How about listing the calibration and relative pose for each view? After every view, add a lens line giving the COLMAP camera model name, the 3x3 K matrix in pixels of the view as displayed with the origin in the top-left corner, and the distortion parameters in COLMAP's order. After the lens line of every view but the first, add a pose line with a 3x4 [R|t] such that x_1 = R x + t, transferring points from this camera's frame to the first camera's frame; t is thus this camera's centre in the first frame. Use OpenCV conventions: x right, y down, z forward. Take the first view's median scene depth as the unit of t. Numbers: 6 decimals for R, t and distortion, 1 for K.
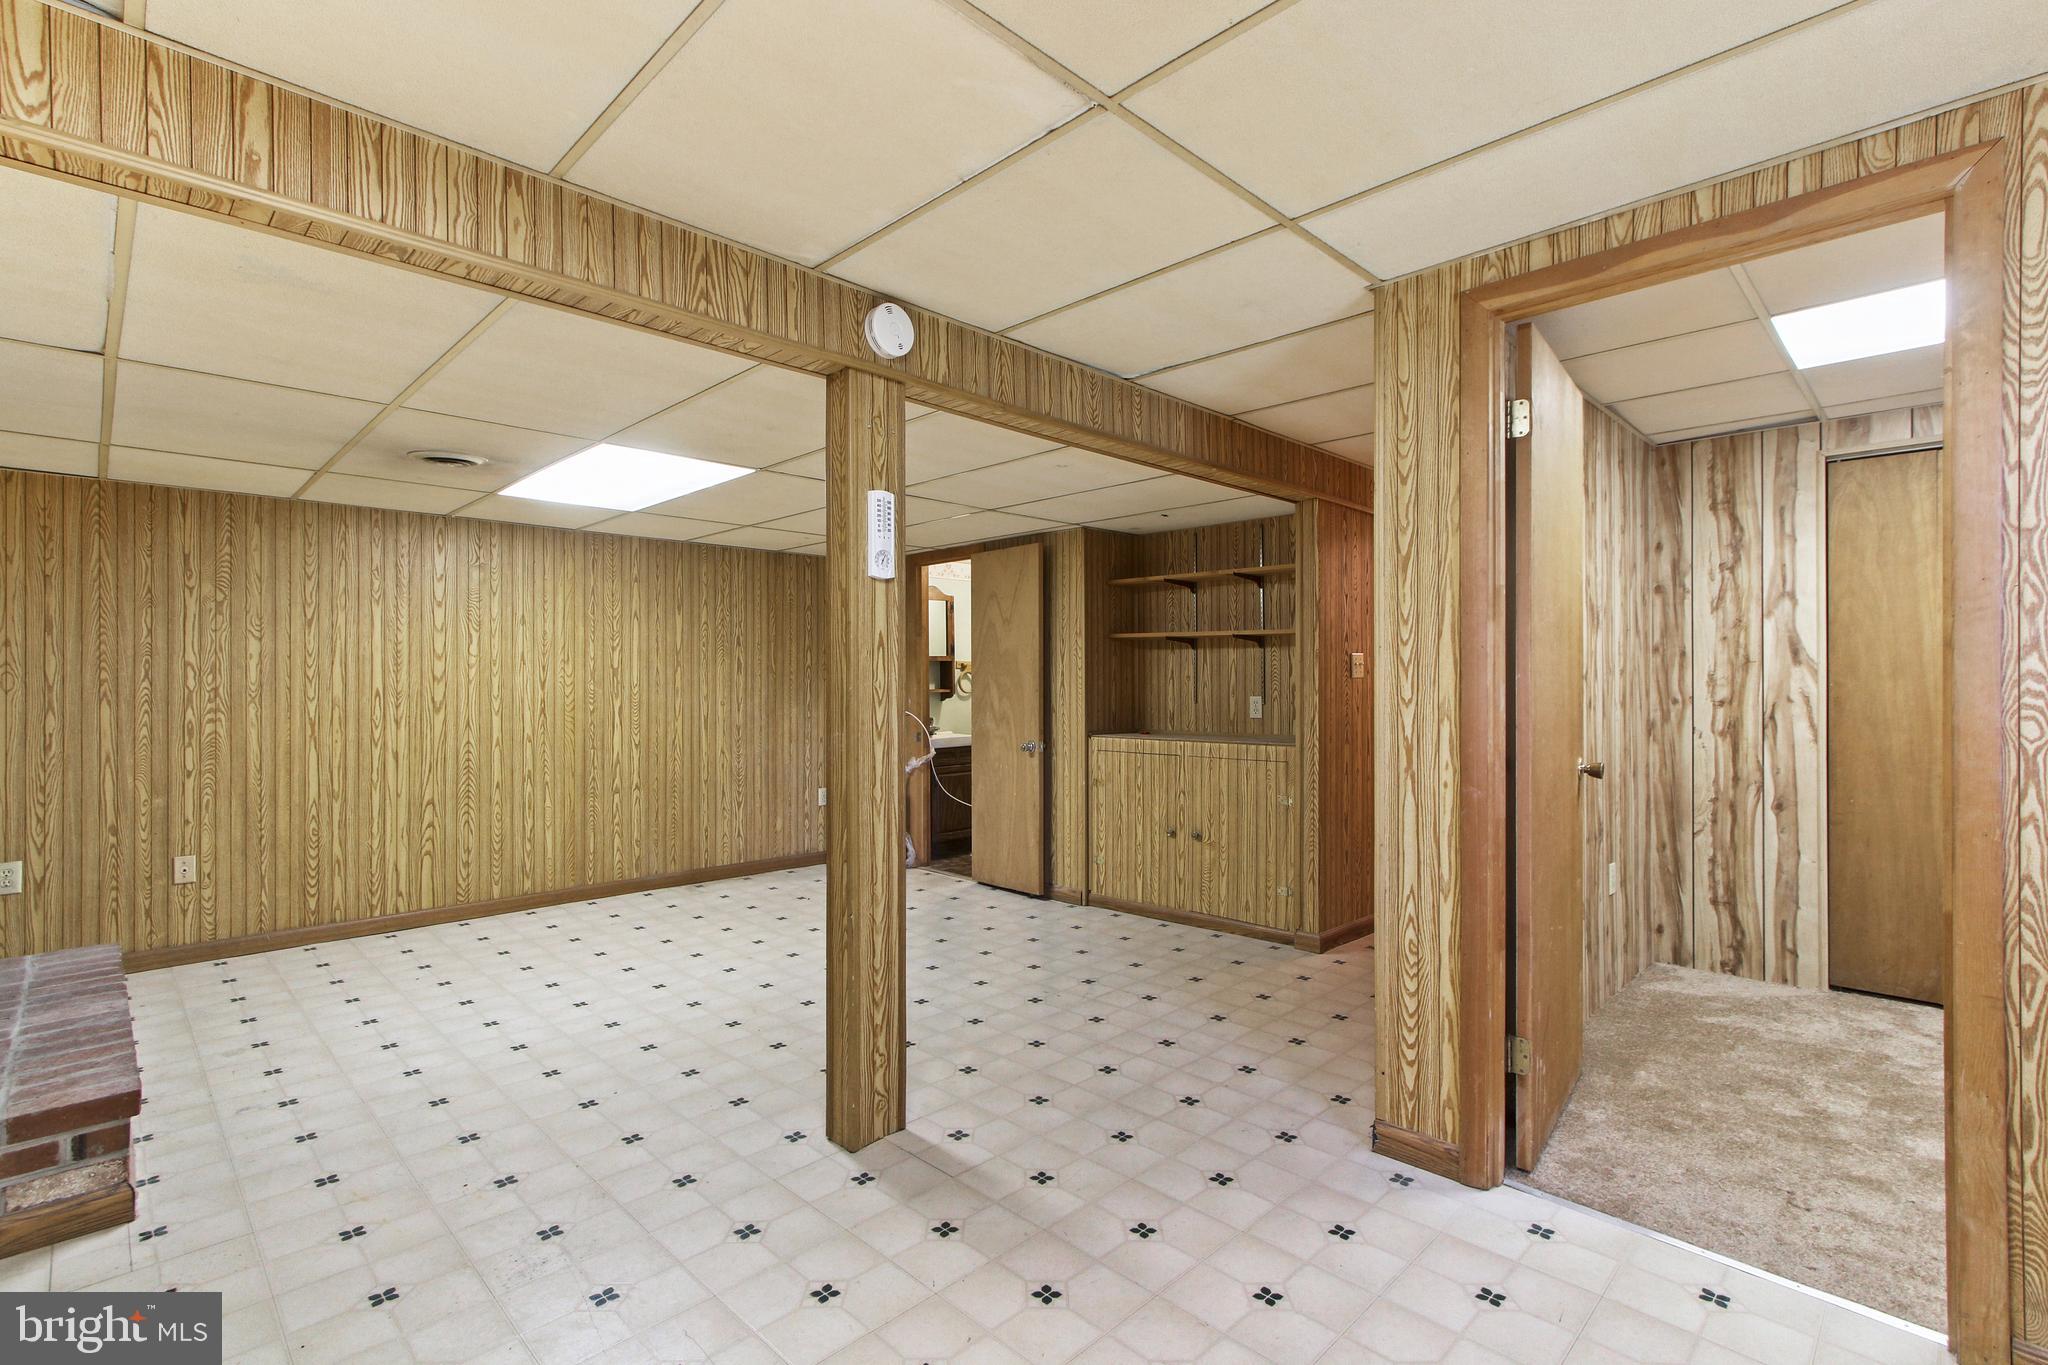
lens RADIAL K [[961.1, 0, 1008.0], [0, 961.1, 676.3], [0, 0, 1]] dist [0.002688, 0.002785]
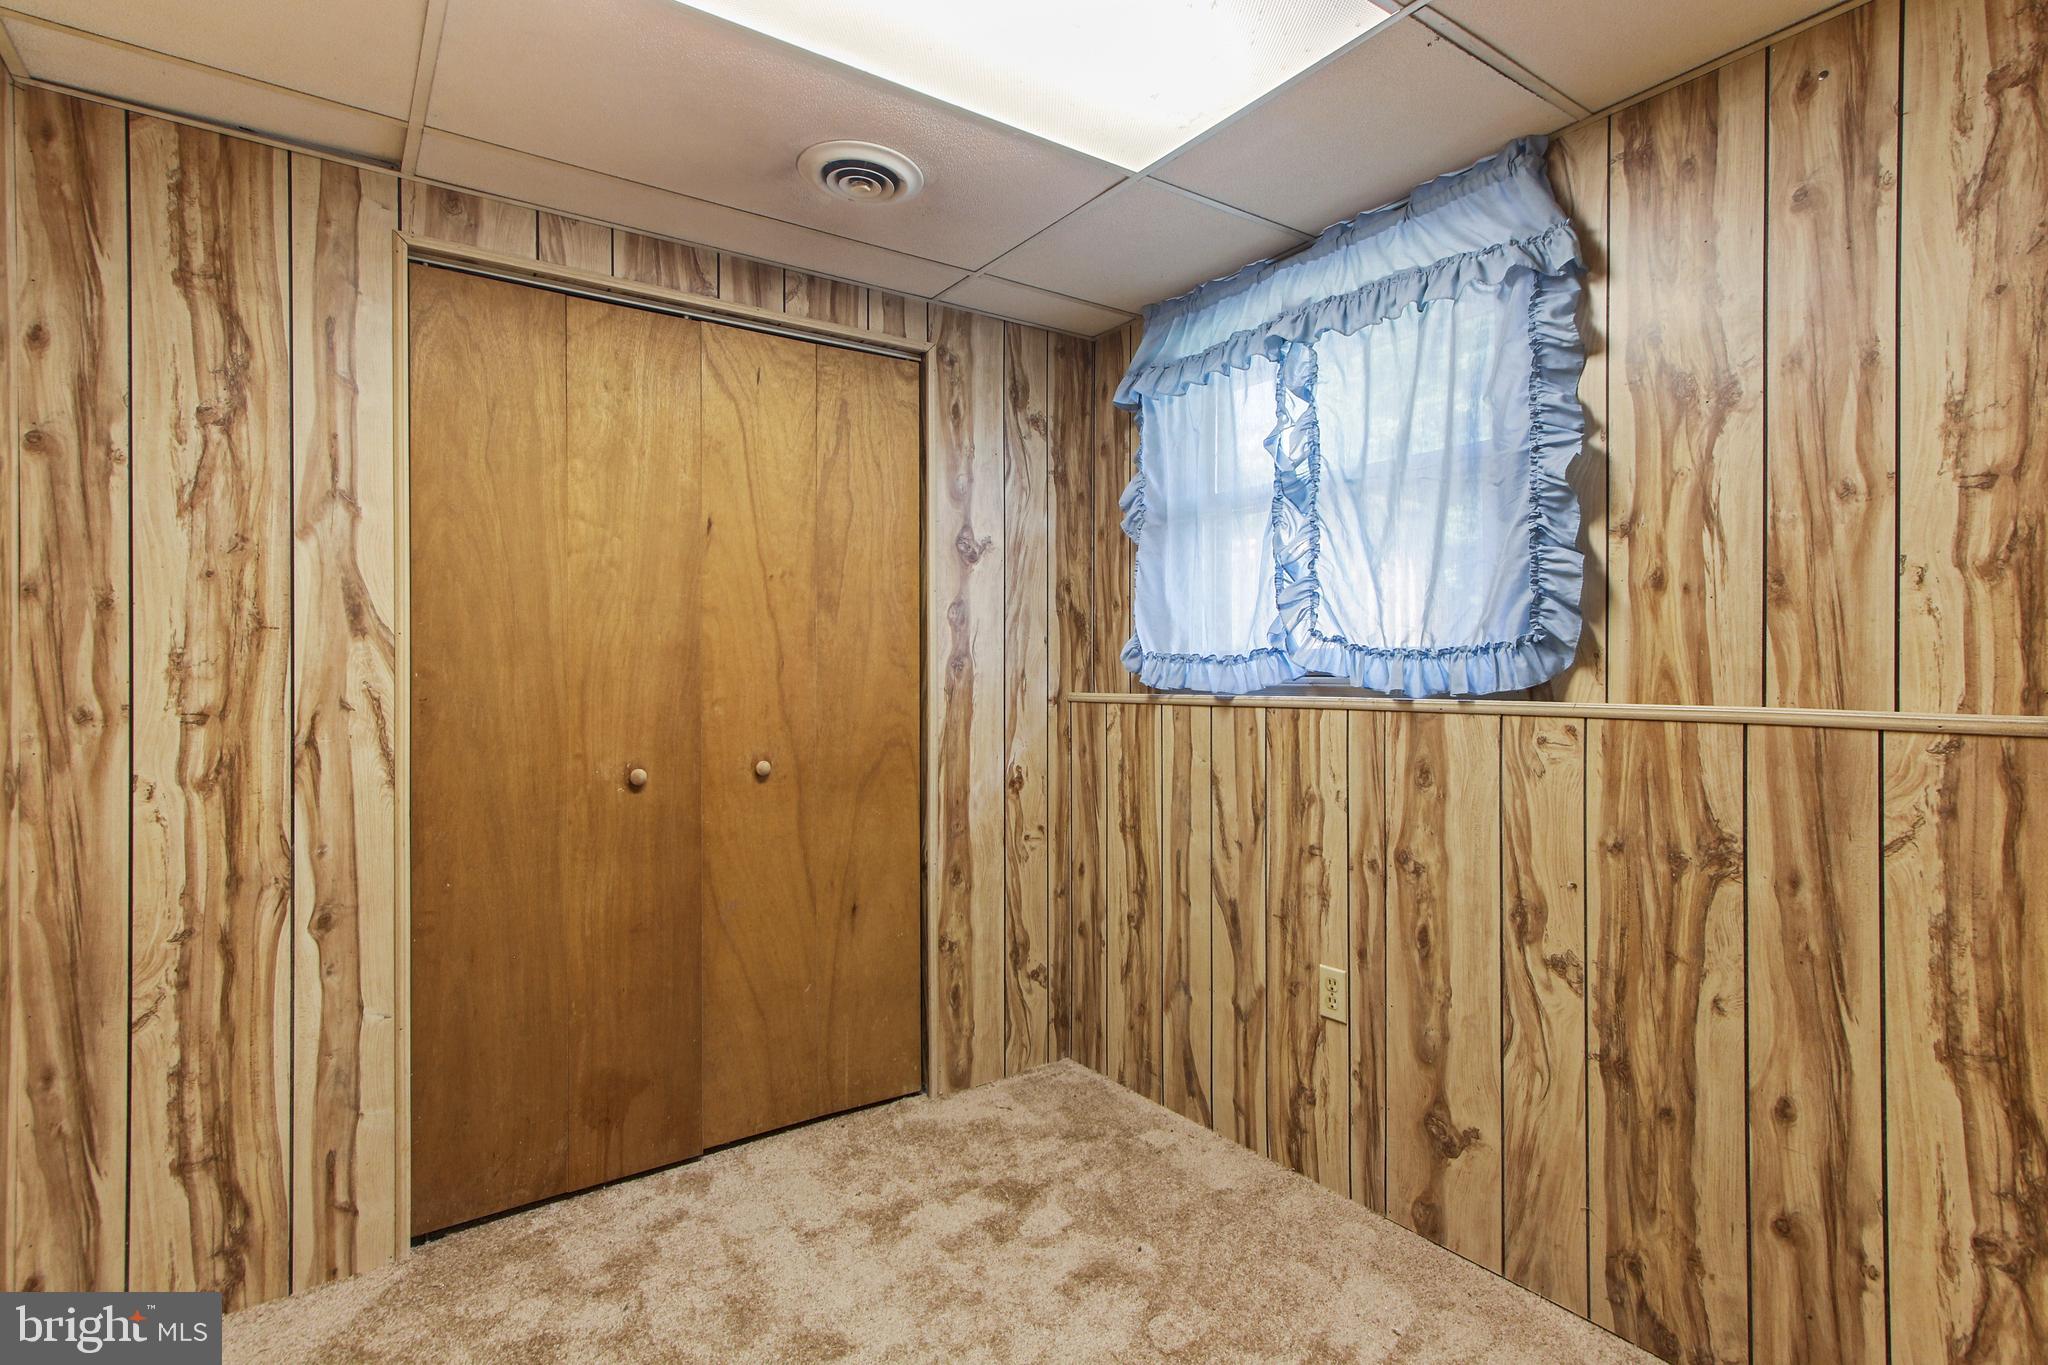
lens RADIAL K [[961.1, 0, 1015.1], [0, 961.1, 665.9], [0, 0, 1]] dist [0.002688, 0.002785]
pose [[0.200967, -0.000176, 0.979598, 0.379092], [-0.004204, 0.999991, 0.001043, 0.001663], [-0.979589, -0.004328, 0.200964, 0.542275]]
